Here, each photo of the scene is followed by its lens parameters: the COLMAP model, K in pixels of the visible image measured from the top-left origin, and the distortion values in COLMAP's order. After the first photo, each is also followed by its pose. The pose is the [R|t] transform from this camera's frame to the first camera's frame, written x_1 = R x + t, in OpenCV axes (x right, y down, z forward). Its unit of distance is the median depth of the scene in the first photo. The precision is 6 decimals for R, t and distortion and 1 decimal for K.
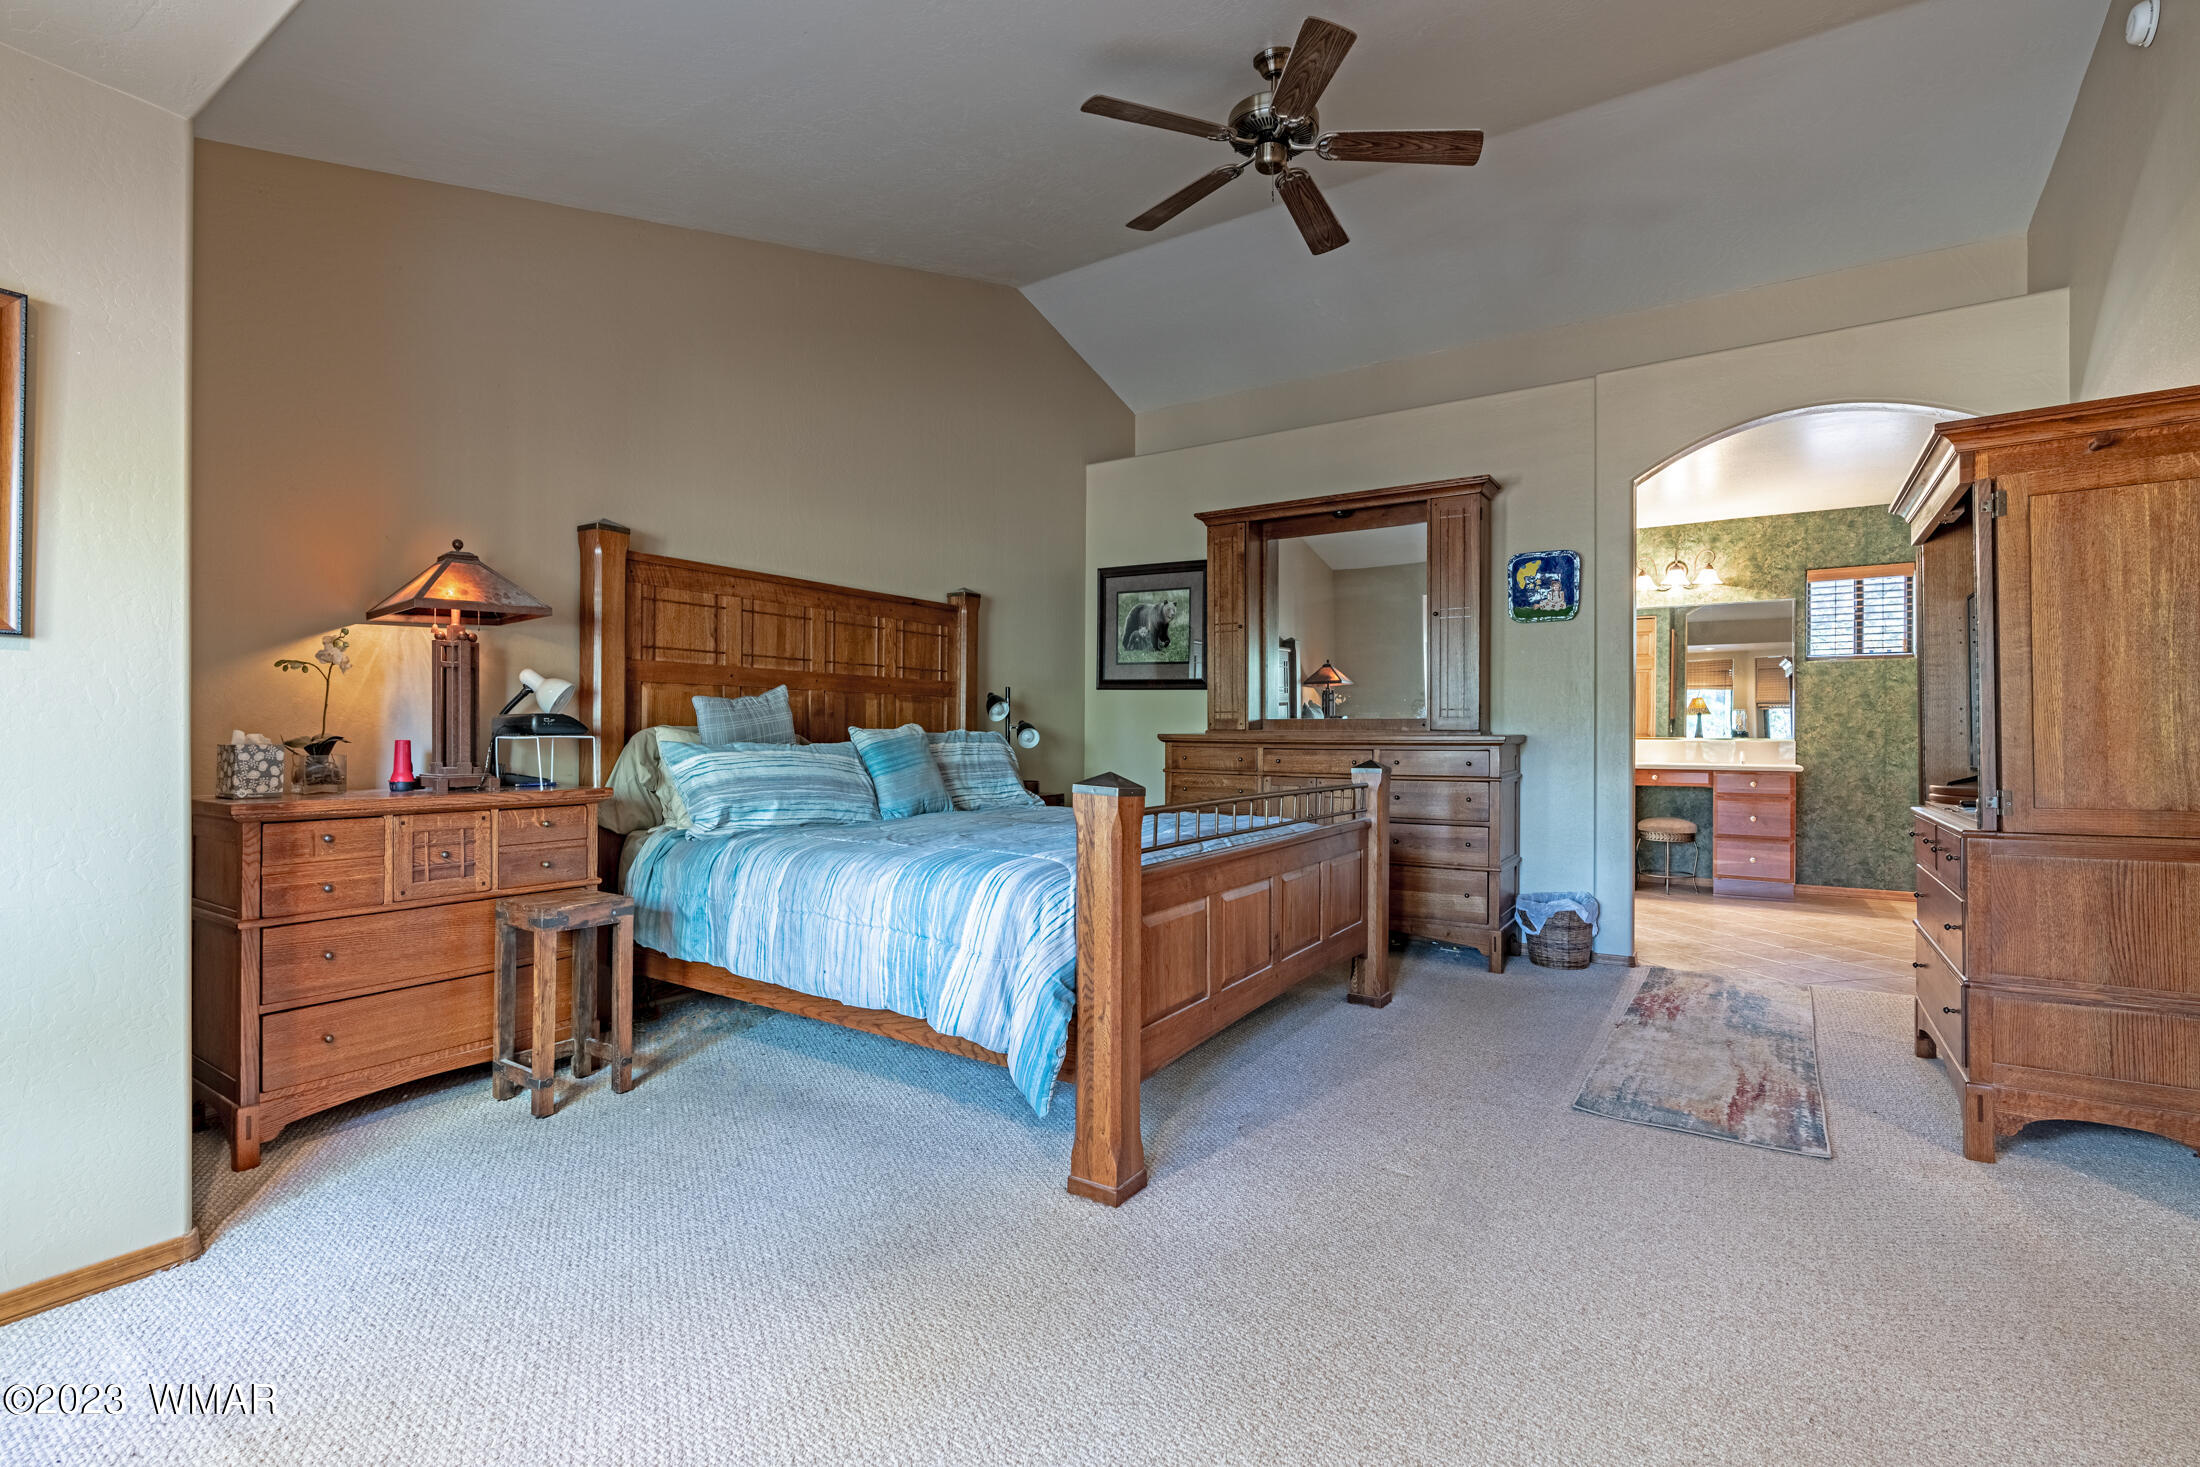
lens RADIAL K [[972.3, 0, 1101.8], [0, 972.3, 727.9], [0, 0, 1]] dist [0.002877, 0.000675]
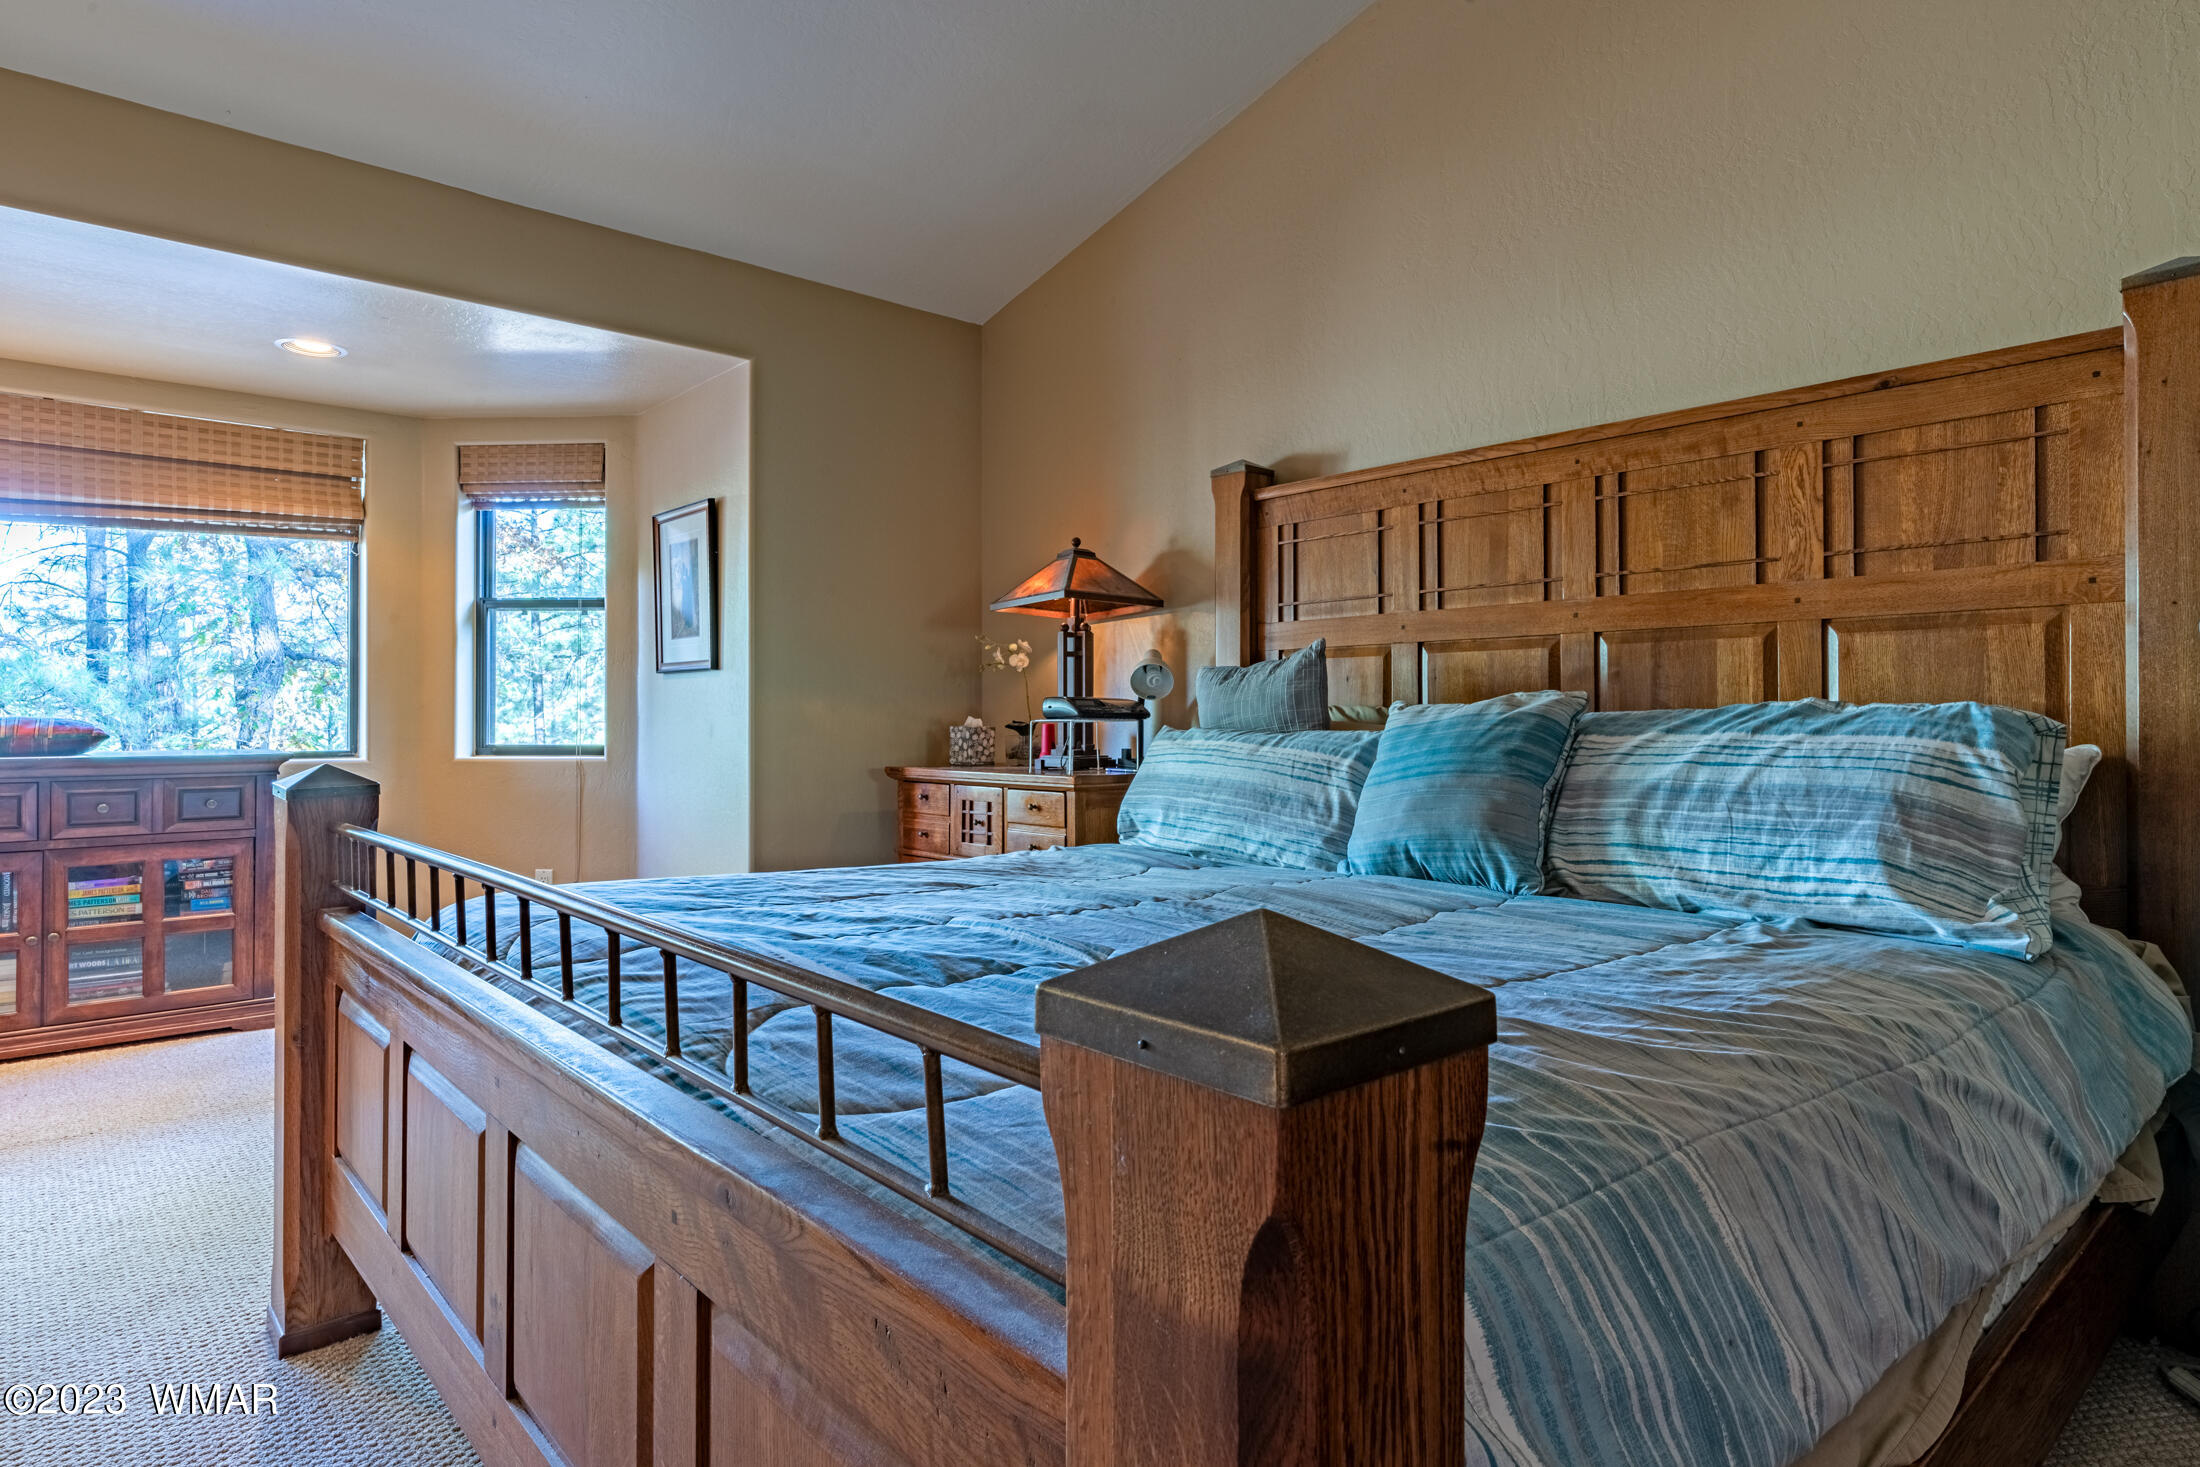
lens RADIAL K [[1211.6, 0, 1099.8], [0, 1211.6, 723.2], [0, 0, 1]] dist [0.000109, 0.000001]
pose [[-0.248769, -0.000114, -0.968563, 0.540356], [0.003389, 0.999994, -0.000988, 0.010370], [0.968557, -0.003528, -0.248767, 1.160420]]
